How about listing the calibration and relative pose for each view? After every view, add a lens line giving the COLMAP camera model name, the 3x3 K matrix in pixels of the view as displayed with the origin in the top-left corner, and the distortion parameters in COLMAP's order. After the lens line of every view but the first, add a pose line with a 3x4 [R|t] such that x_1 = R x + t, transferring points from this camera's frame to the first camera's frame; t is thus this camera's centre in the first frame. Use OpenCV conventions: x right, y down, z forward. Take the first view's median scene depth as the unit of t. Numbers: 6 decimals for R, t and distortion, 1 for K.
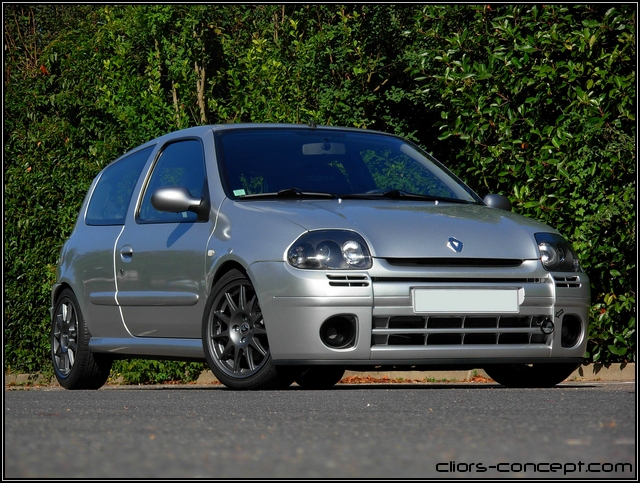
lens RADIAL K [[2451.6, 0, 320.0], [0, 2451.6, 241.5], [0, 0, 1]] dist [0.097485, 2.400925]
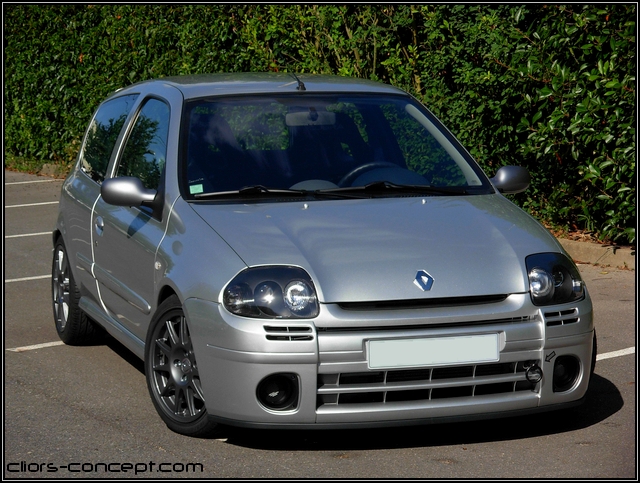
lens RADIAL K [[2129.0, 0, 320.0], [0, 2129.0, 241.5], [0, 0, 1]] dist [0.093796, -0.750968]
pose [[0.993309, 0.012145, -0.114849, 0.102740], [0.006507, 0.986990, 0.160651, -0.128953], [0.115306, -0.160324, 0.980307, 0.275265]]
